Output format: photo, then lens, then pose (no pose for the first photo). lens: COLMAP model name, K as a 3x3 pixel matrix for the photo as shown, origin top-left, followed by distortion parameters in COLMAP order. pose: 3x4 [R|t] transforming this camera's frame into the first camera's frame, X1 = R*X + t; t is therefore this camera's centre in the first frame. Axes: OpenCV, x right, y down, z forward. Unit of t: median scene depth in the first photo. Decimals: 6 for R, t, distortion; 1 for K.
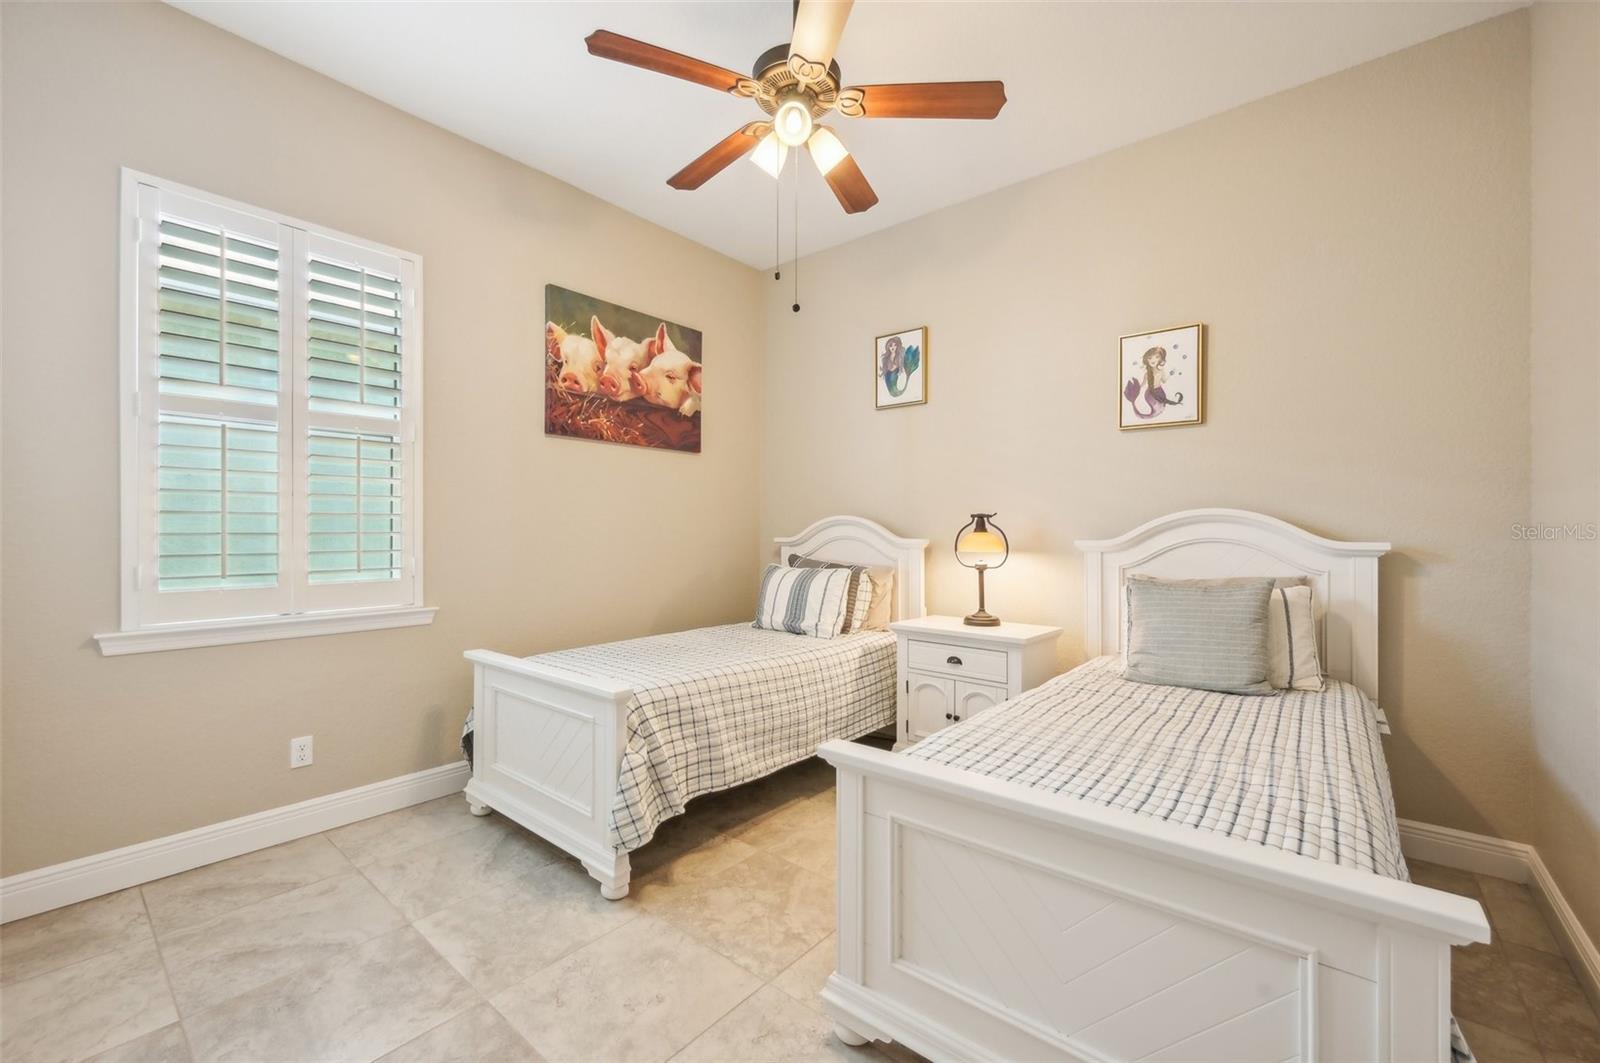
lens RADIAL K [[647.5, 0, 803.8], [0, 647.5, 525.6], [0, 0, 1]] dist [-0.000085, 0.000200]
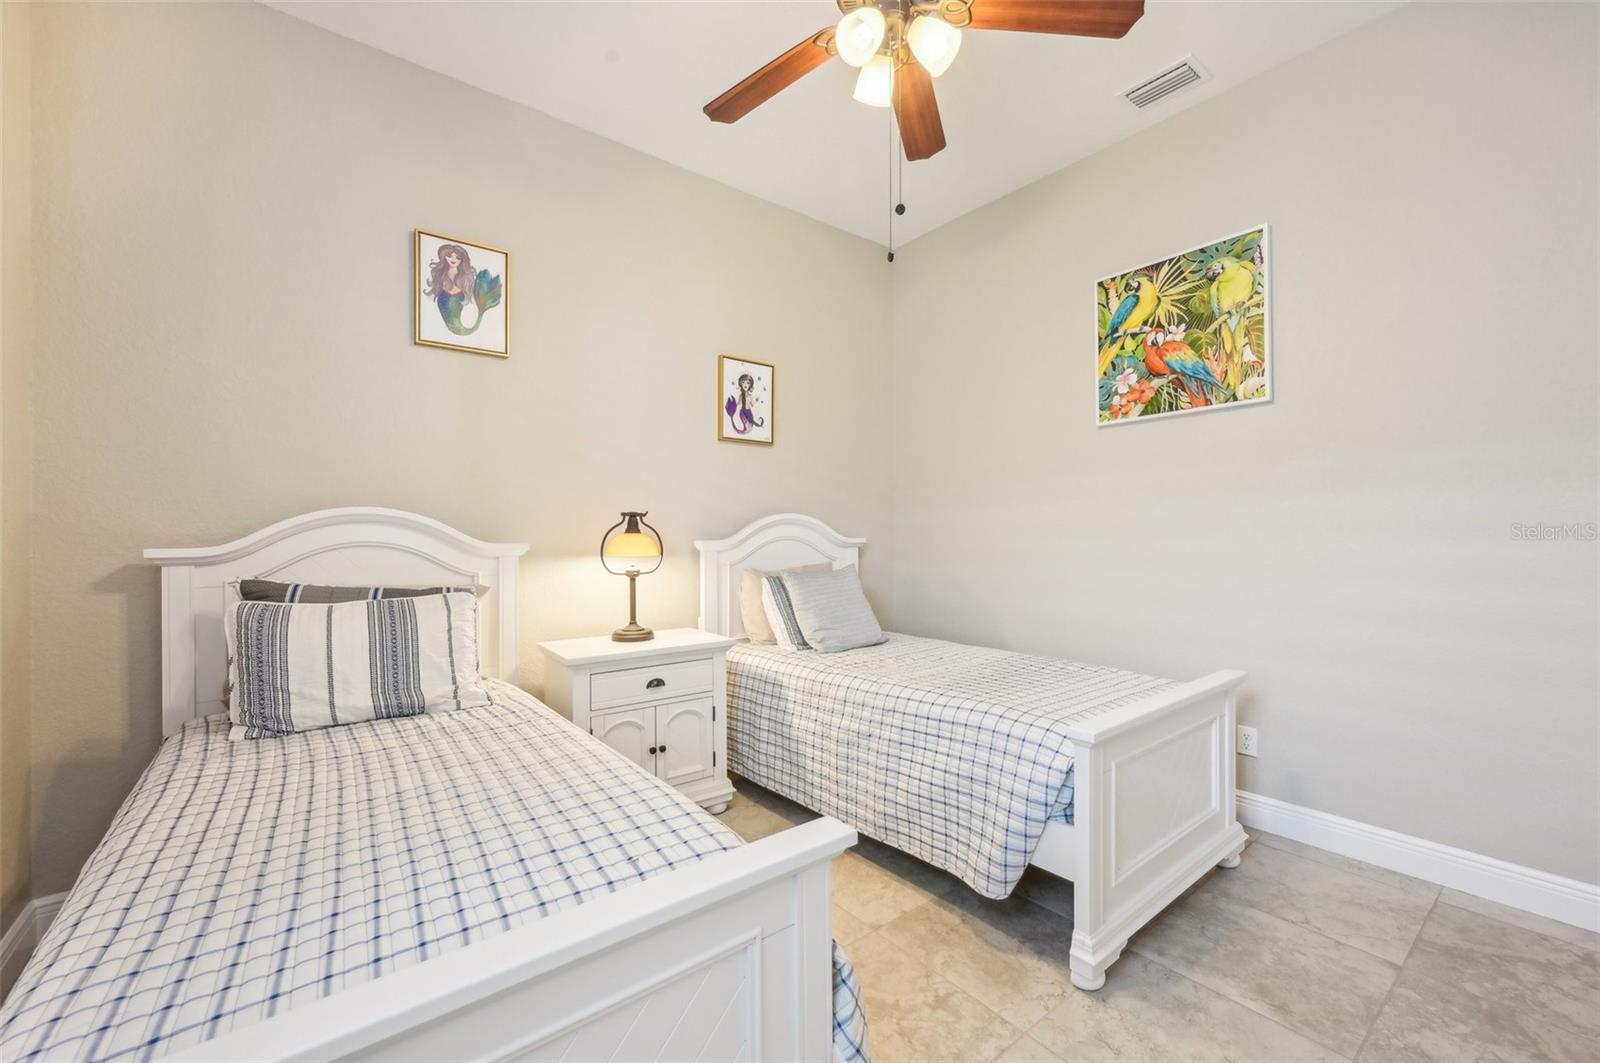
lens RADIAL K [[647.5, 0, 802.2], [0, 647.5, 536.7], [0, 0, 1]] dist [-0.000085, 0.000200]
pose [[0.206382, -0.004381, 0.978462, -0.459916], [0.001058, 0.999990, 0.004254, 0.010320], [-0.978471, 0.000158, 0.206384, 0.522472]]
